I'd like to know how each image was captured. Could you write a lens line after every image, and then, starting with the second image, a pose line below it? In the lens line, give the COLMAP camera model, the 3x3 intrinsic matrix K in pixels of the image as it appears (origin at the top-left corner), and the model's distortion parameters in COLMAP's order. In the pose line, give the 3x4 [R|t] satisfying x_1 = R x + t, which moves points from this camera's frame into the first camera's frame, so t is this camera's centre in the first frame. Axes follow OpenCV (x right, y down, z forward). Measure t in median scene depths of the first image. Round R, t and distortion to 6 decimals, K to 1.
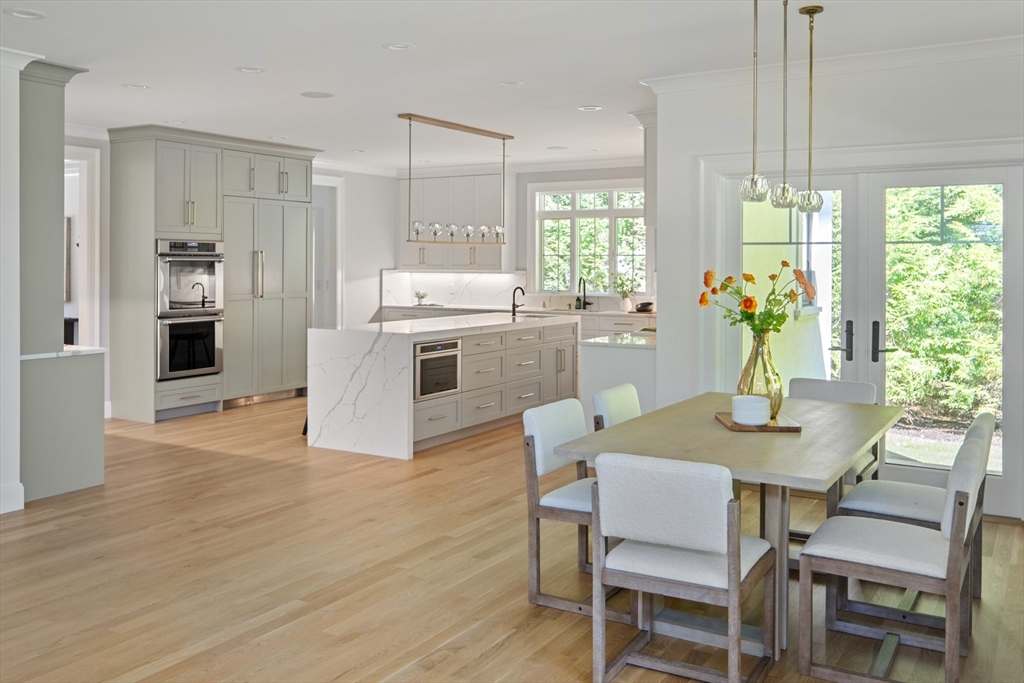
lens RADIAL K [[925.3, 0, 528.5], [0, 925.3, 340.2], [0, 0, 1]] dist [-0.002982, -0.003559]
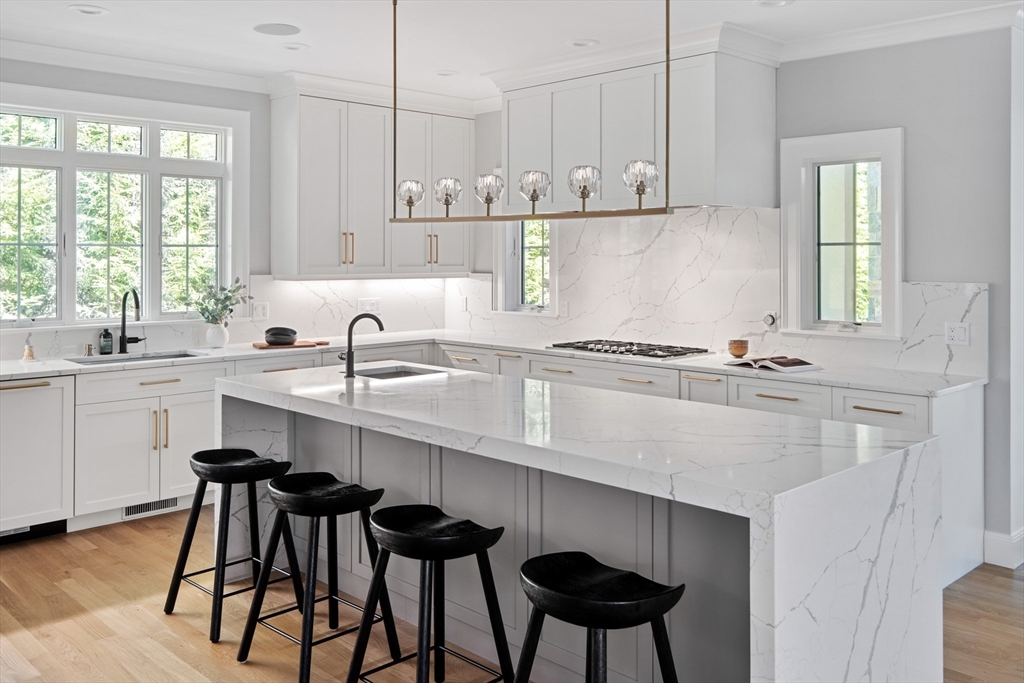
lens RADIAL K [[925.3, 0, 528.5], [0, 925.3, 340.2], [0, 0, 1]] dist [-0.002982, -0.003559]
pose [[0.248010, -0.087322, 0.964814, -0.371861], [0.077224, 0.994542, 0.070162, -0.058608], [-0.965675, 0.057105, 0.253400, 0.660439]]
